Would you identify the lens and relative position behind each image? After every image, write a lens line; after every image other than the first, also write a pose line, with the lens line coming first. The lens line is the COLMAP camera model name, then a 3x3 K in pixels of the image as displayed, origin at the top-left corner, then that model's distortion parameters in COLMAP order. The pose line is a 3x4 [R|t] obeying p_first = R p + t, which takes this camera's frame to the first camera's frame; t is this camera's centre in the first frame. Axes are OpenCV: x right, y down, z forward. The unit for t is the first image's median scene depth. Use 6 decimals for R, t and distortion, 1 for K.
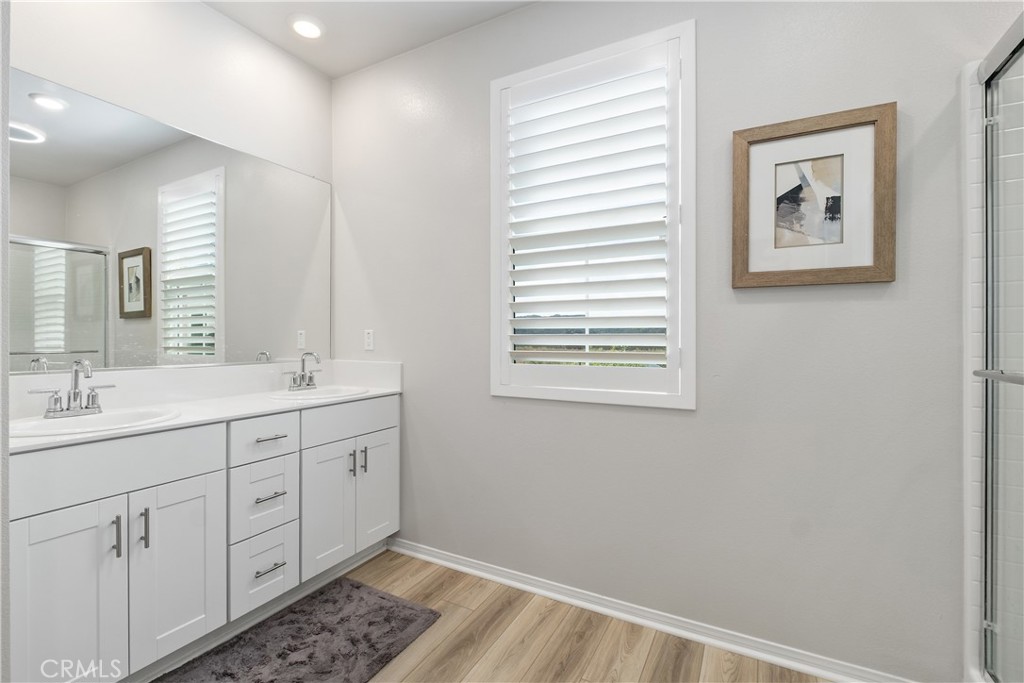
lens RADIAL K [[443.1, 0, 512.0], [0, 443.1, 341.5], [0, 0, 1]] dist [0.011076, 0.000341]
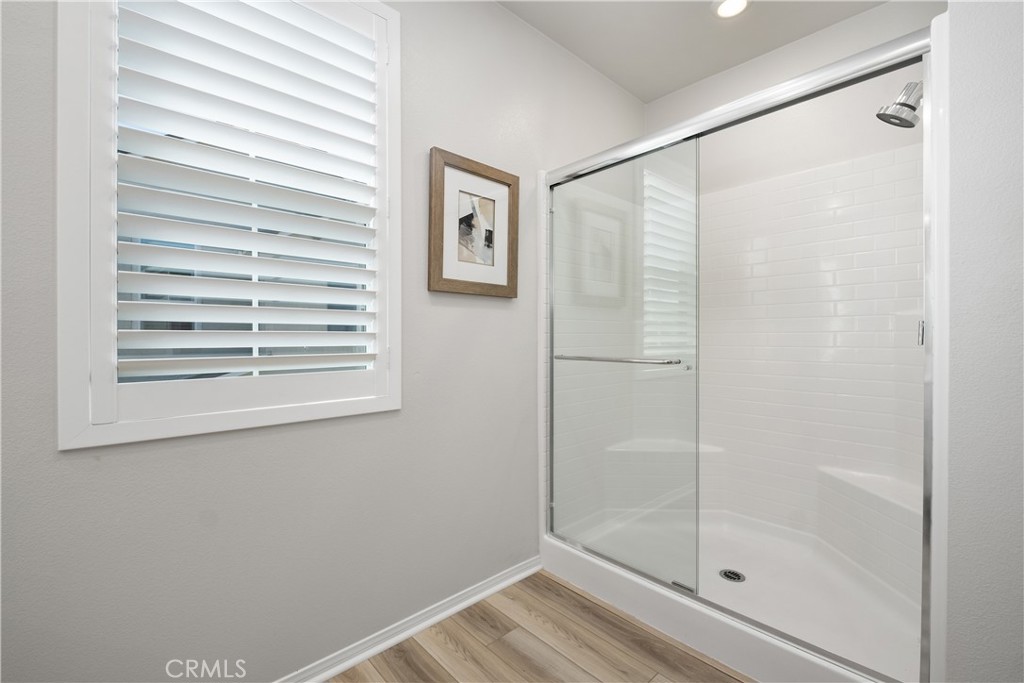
lens RADIAL K [[442.2, 0, 510.7], [0, 442.2, 338.1], [0, 0, 1]] dist [0.001543, -0.007533]
pose [[0.334128, -0.006381, 0.942506, -0.477230], [0.004162, 0.999977, 0.005294, -0.009863], [-0.942519, 0.002154, 0.334147, 0.483131]]
